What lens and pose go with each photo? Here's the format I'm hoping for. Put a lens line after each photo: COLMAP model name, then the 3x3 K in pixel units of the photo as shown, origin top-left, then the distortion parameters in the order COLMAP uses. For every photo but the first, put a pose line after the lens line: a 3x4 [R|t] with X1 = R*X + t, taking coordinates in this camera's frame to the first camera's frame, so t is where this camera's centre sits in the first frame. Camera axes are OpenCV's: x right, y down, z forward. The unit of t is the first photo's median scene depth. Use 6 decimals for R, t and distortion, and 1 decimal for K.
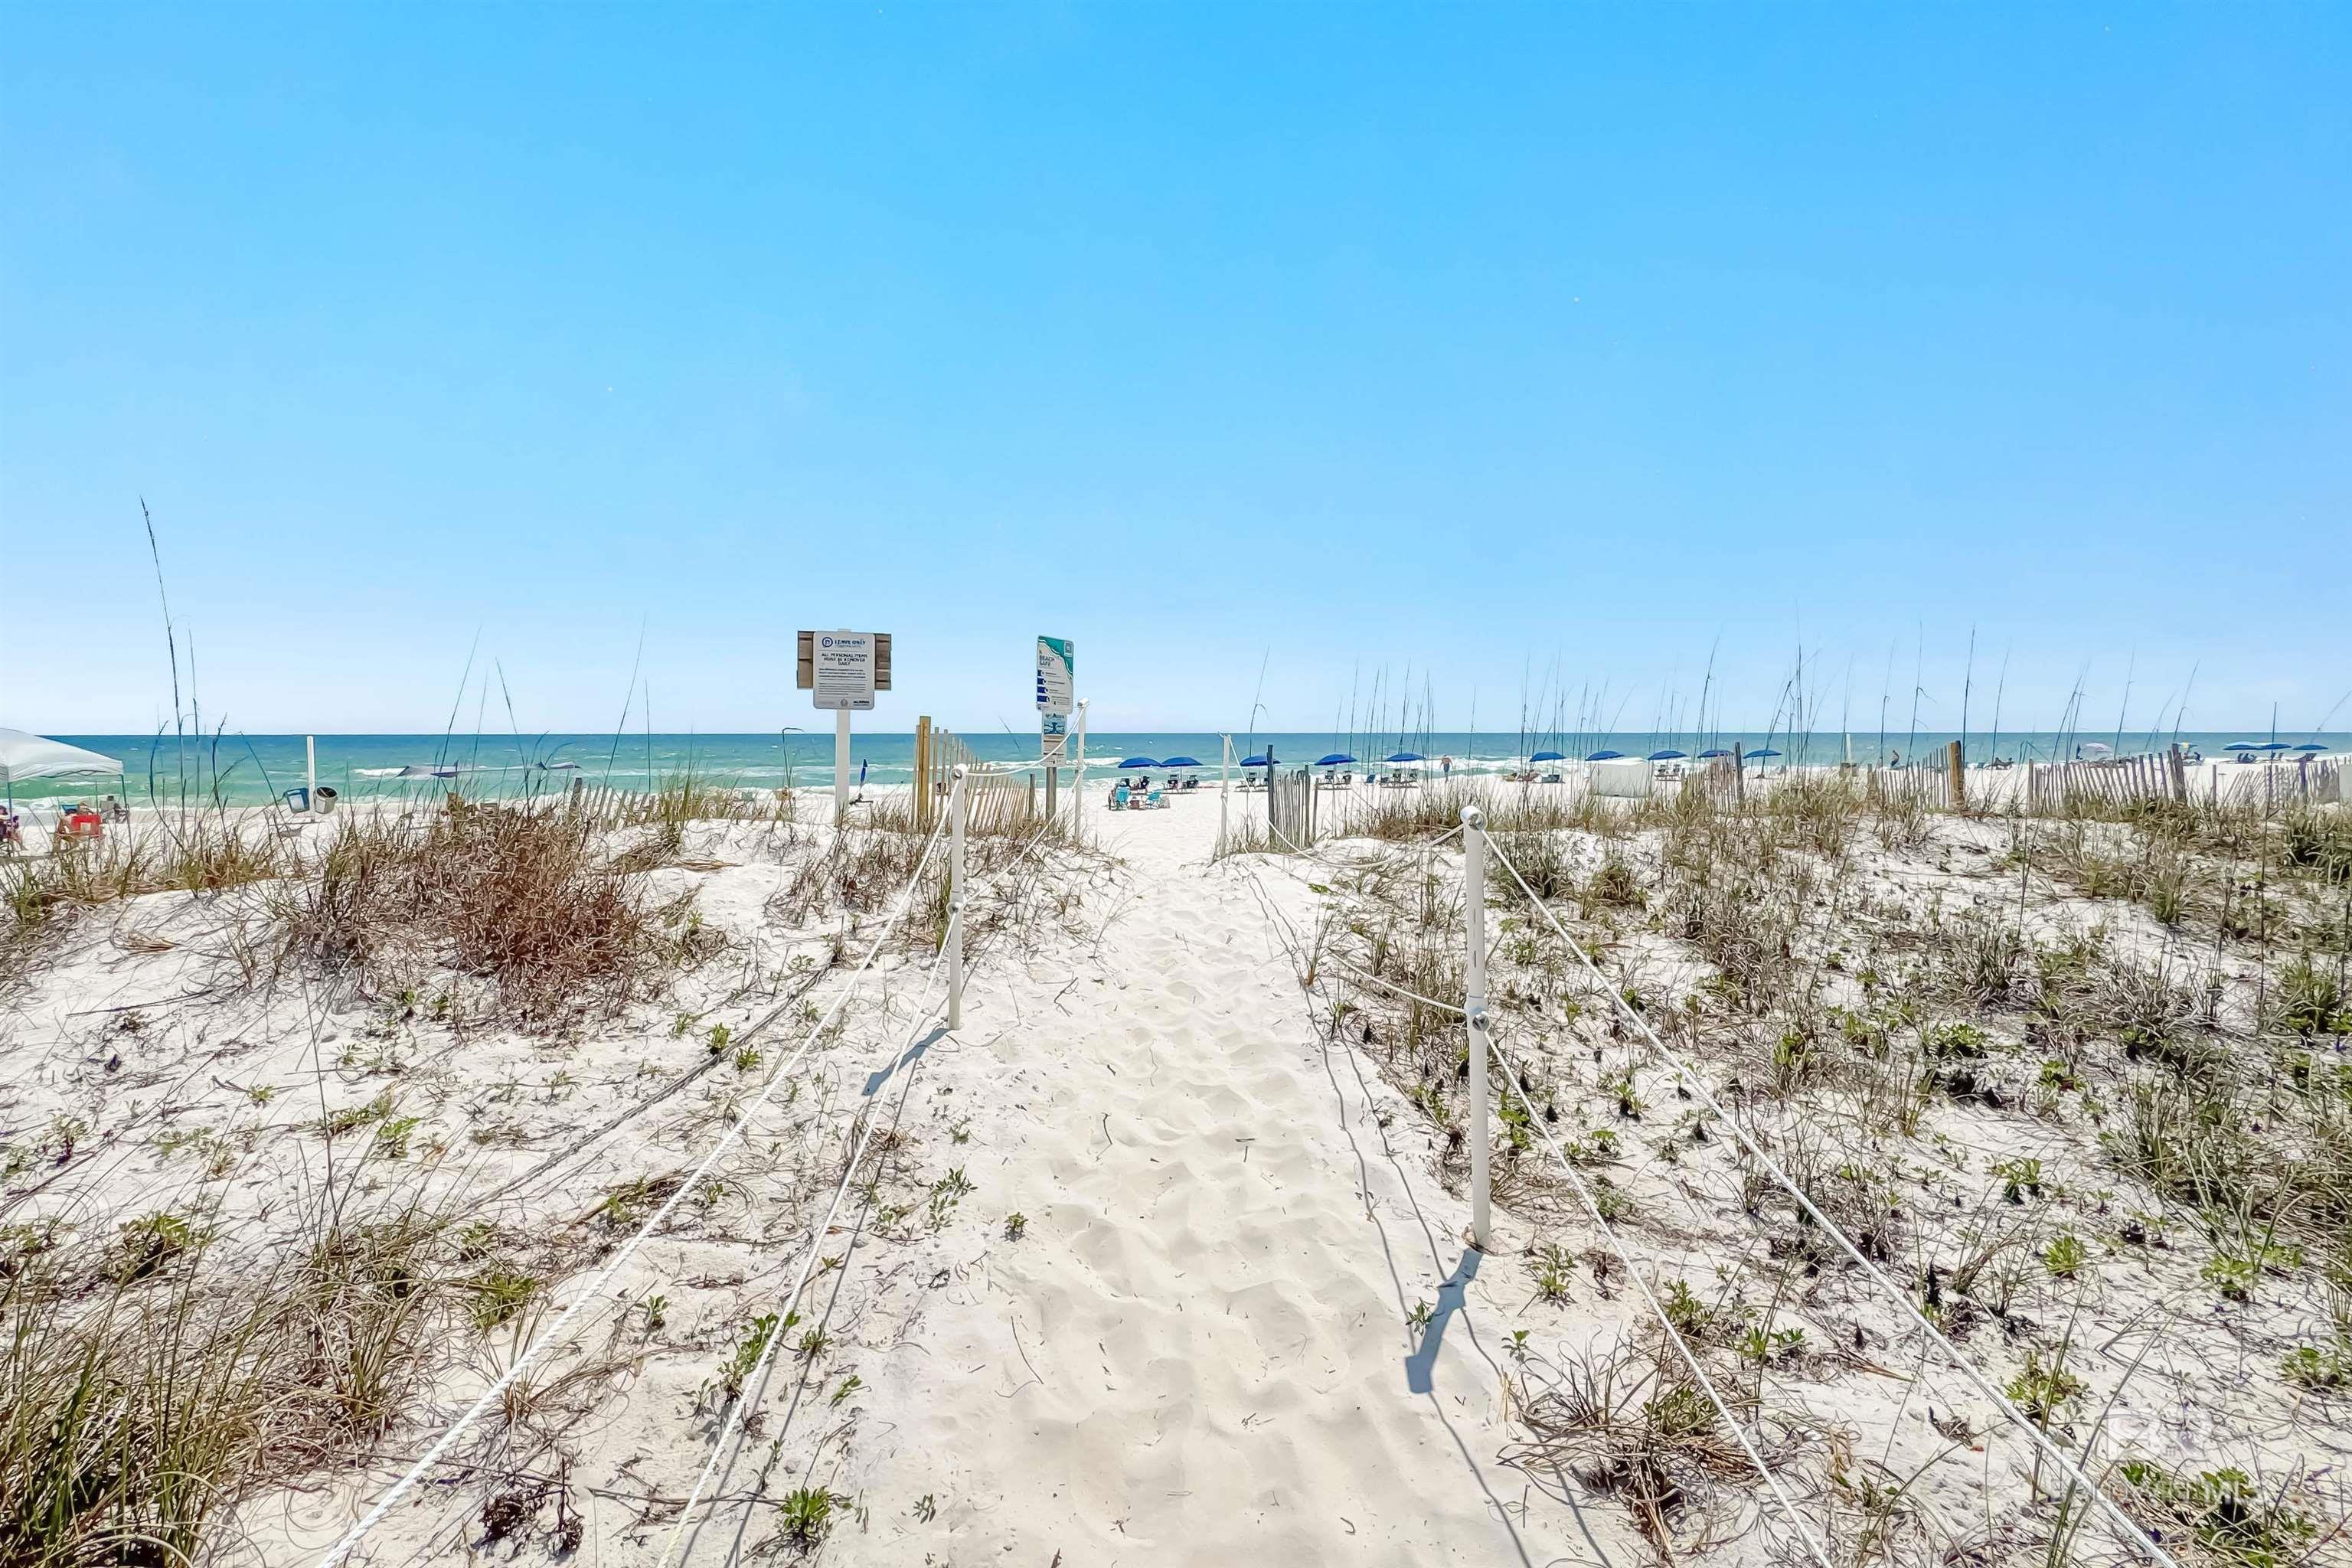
lens RADIAL K [[965.0, 0, 1175.4], [0, 965.0, 807.9], [0, 0, 1]] dist [-0.021534, 0.000122]
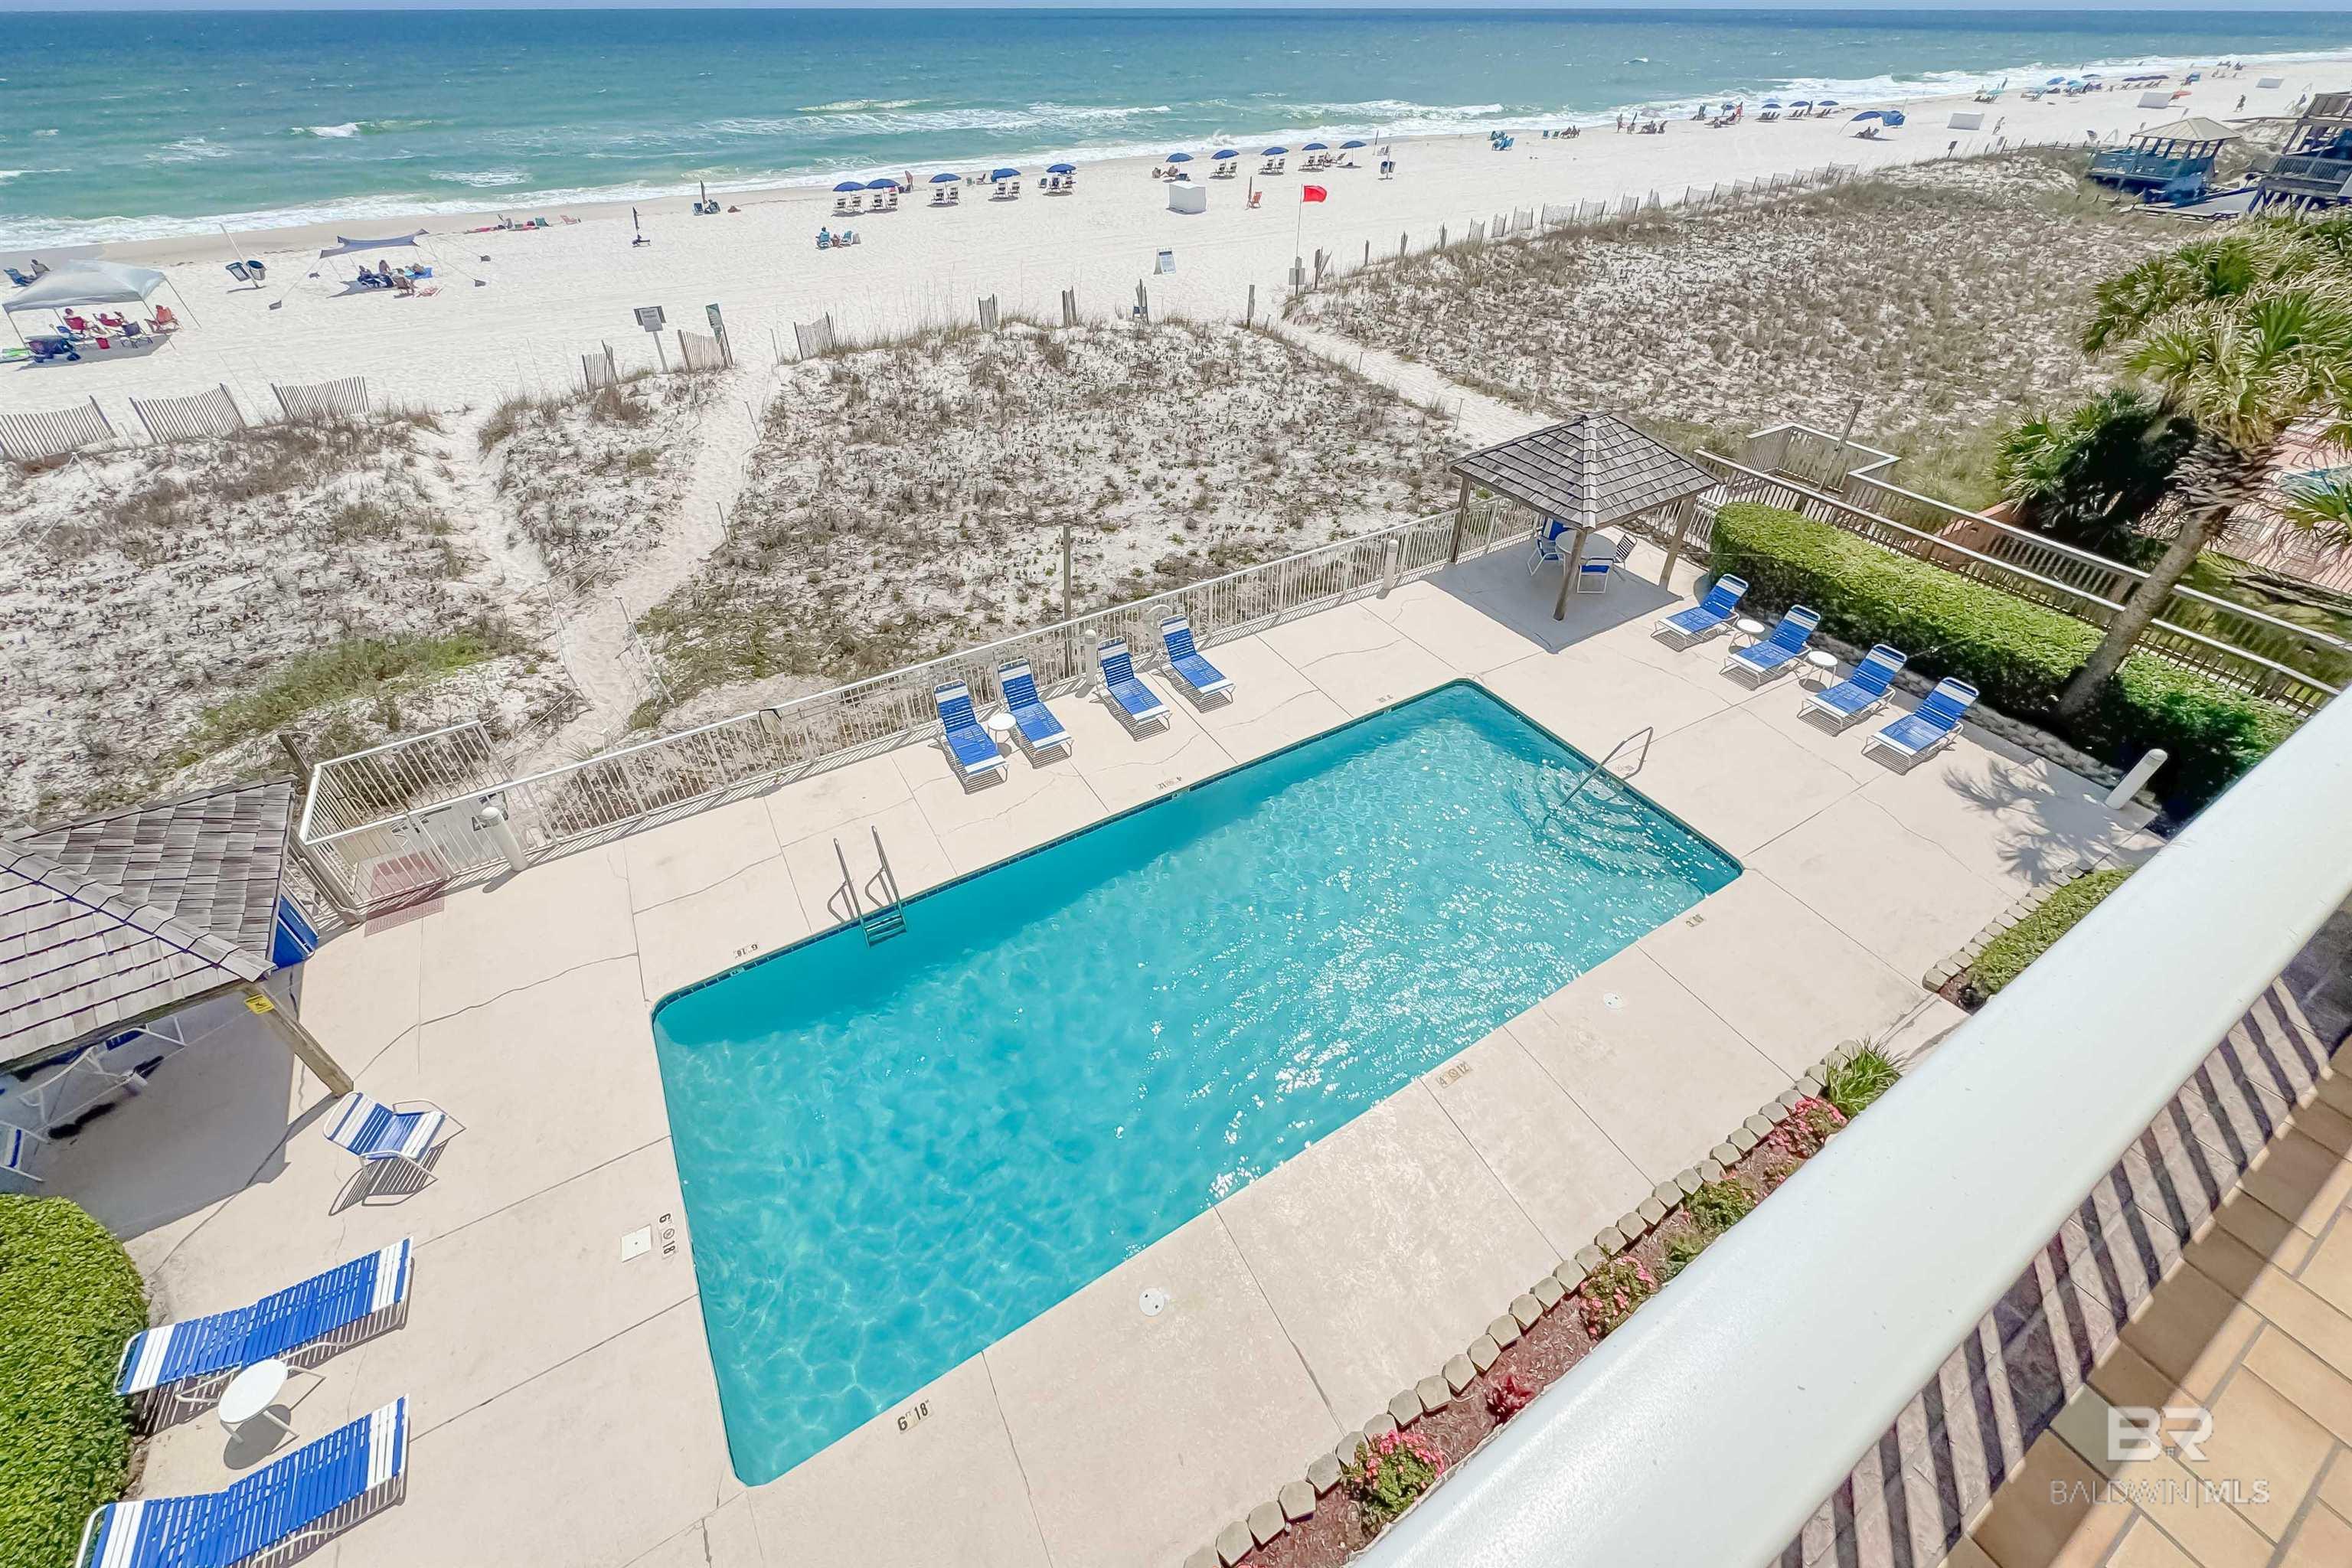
lens RADIAL K [[934.7, 0, 1179.6], [0, 934.7, 707.8], [0, 0, 1]] dist [-0.002173, 0.000332]
pose [[0.985375, -0.104227, 0.134807, 0.998893], [0.015586, 0.842931, 0.537796, -0.784684], [-0.169686, -0.527829, 0.832228, -3.058889]]
